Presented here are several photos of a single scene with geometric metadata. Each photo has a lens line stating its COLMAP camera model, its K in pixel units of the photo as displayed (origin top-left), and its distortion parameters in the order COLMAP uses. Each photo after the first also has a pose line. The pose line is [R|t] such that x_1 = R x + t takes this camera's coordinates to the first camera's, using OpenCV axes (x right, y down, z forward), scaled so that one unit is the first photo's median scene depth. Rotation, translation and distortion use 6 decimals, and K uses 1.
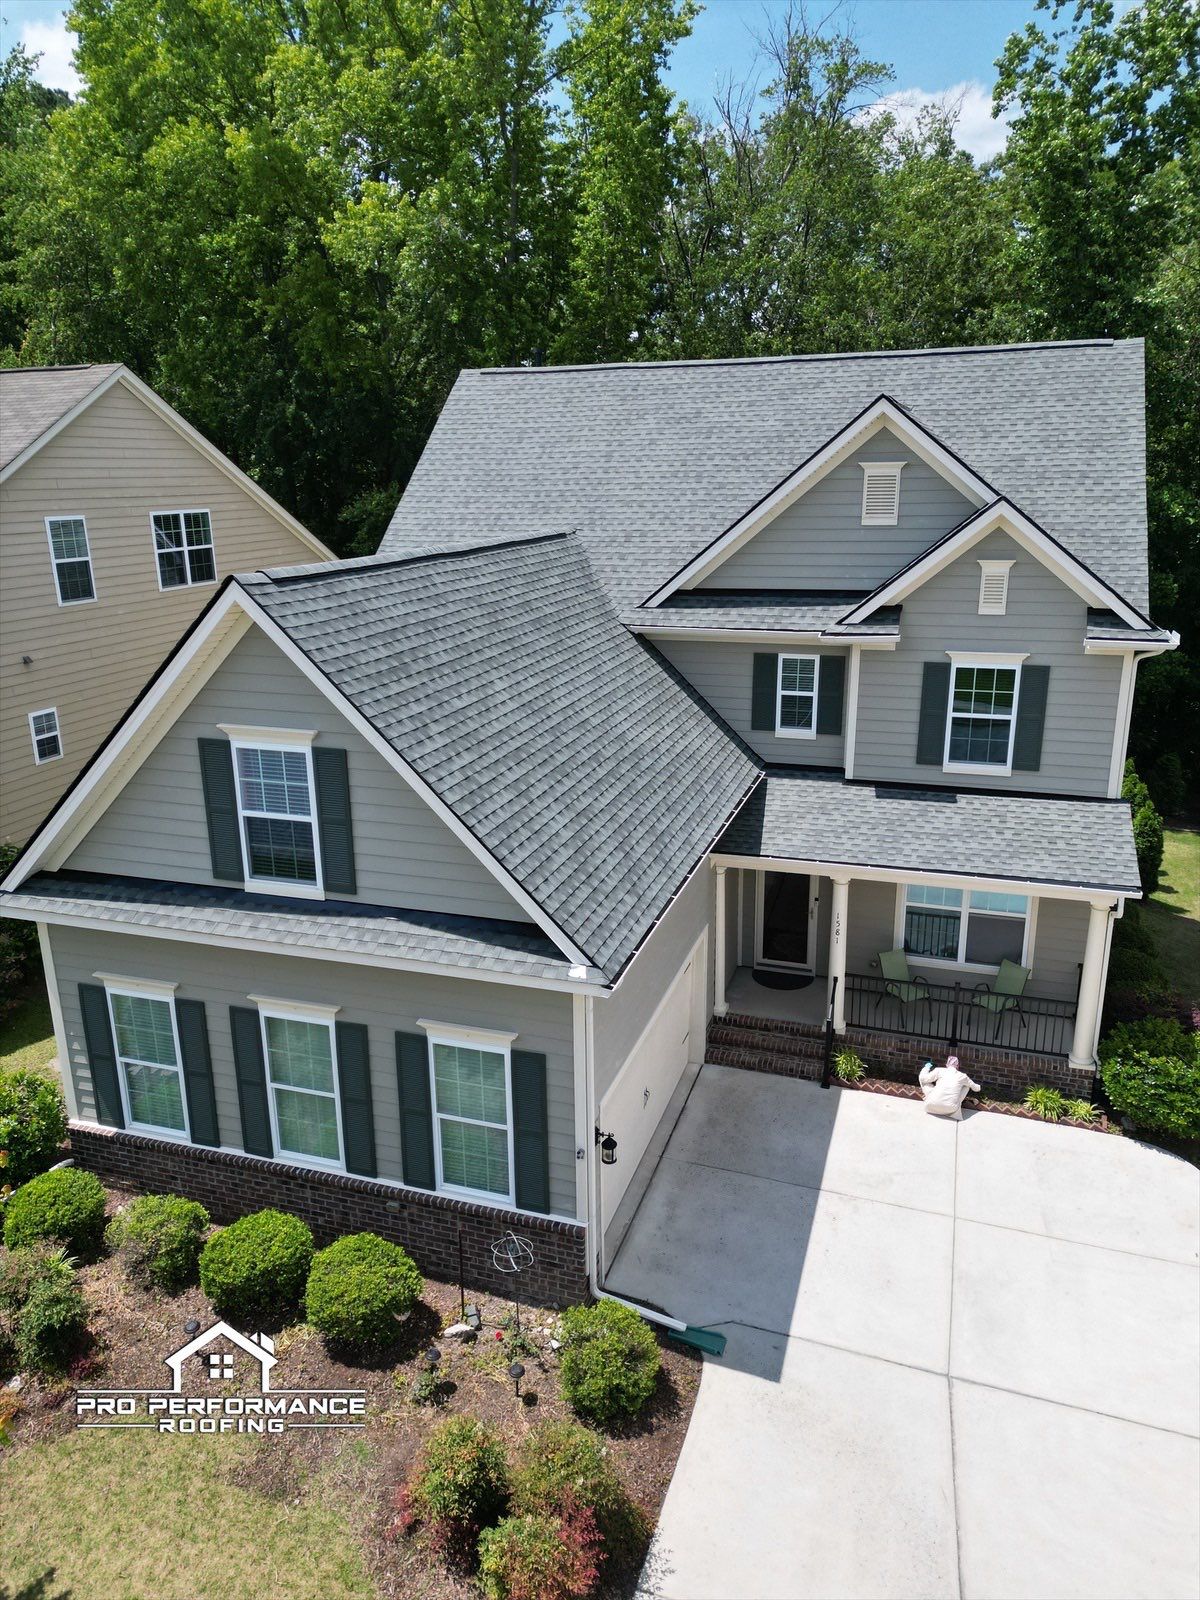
lens RADIAL K [[1119.1, 0, 601.9], [0, 1119.1, 801.2], [0, 0, 1]] dist [0.052257, -0.041919]
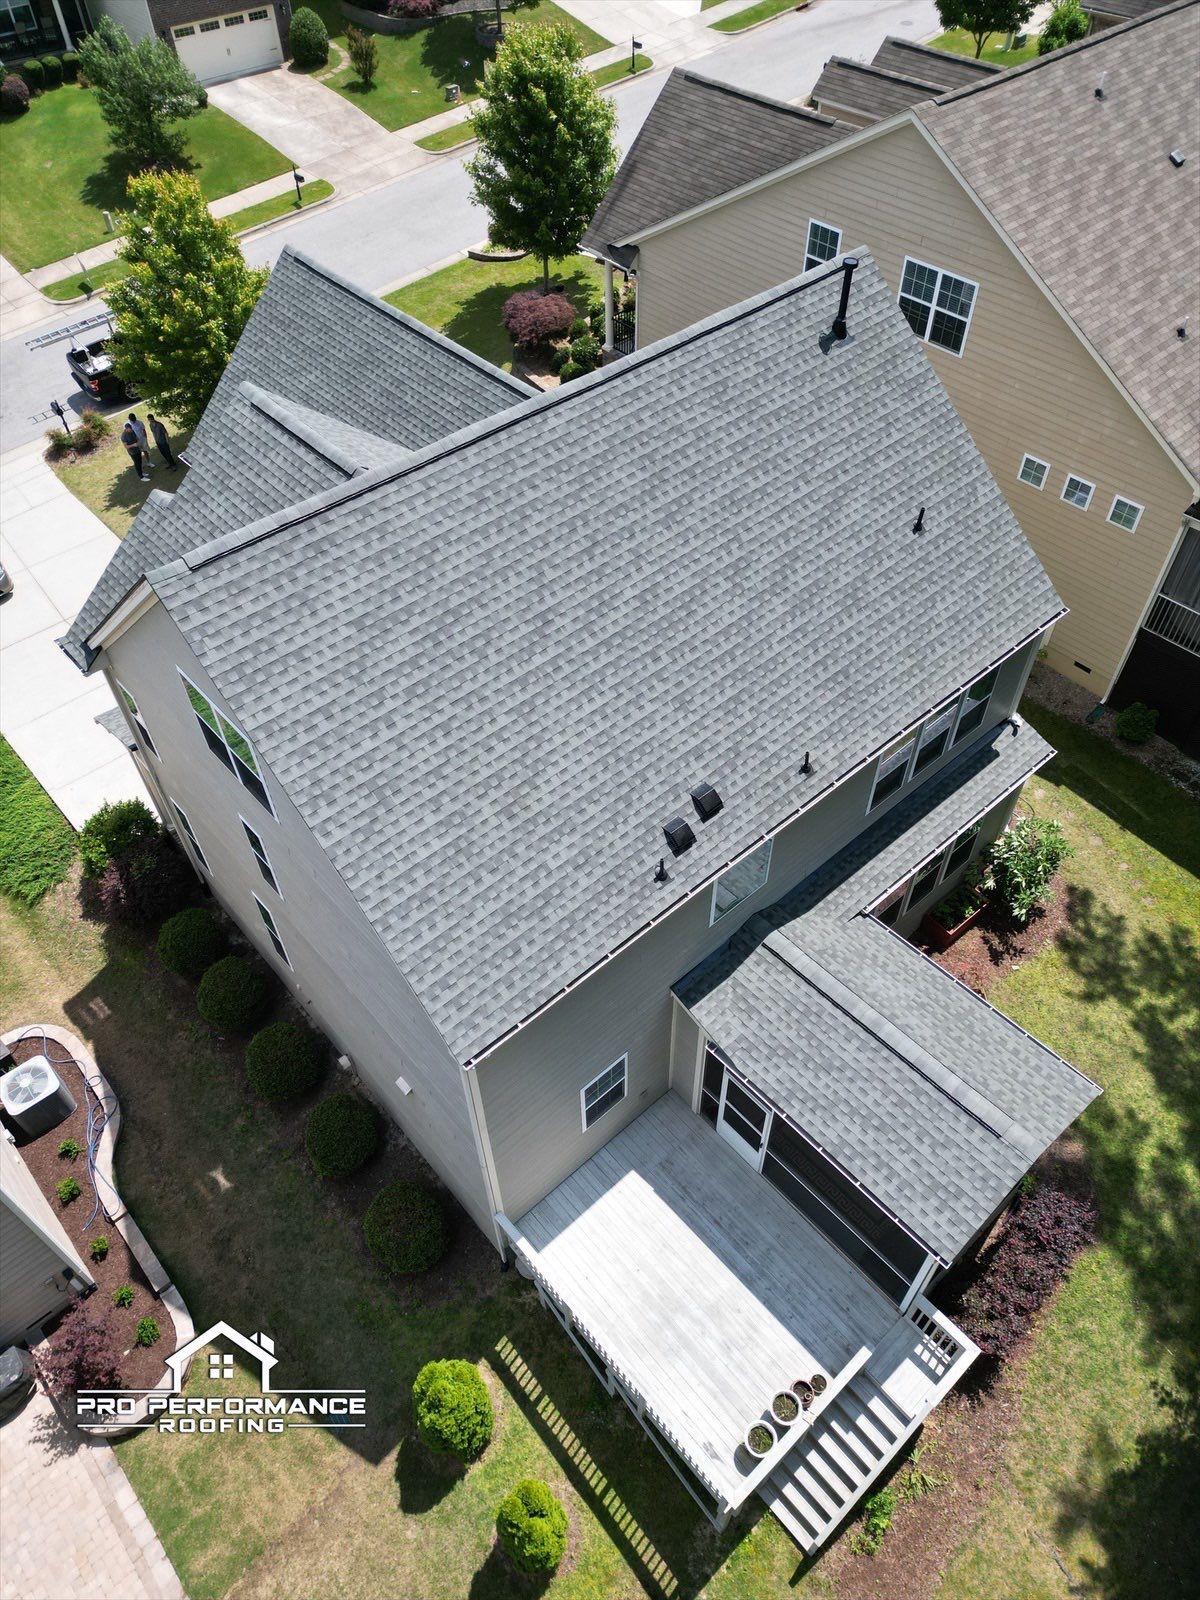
lens RADIAL K [[1119.1, 0, 603.6], [0, 1119.1, 806.6], [0, 0, 1]] dist [0.052257, -0.041919]
pose [[-0.502731, 0.663053, -0.554637, 0.931404], [-0.221448, 0.521419, 0.824065, -1.103802], [0.835597, 0.537106, -0.115302, 1.606287]]
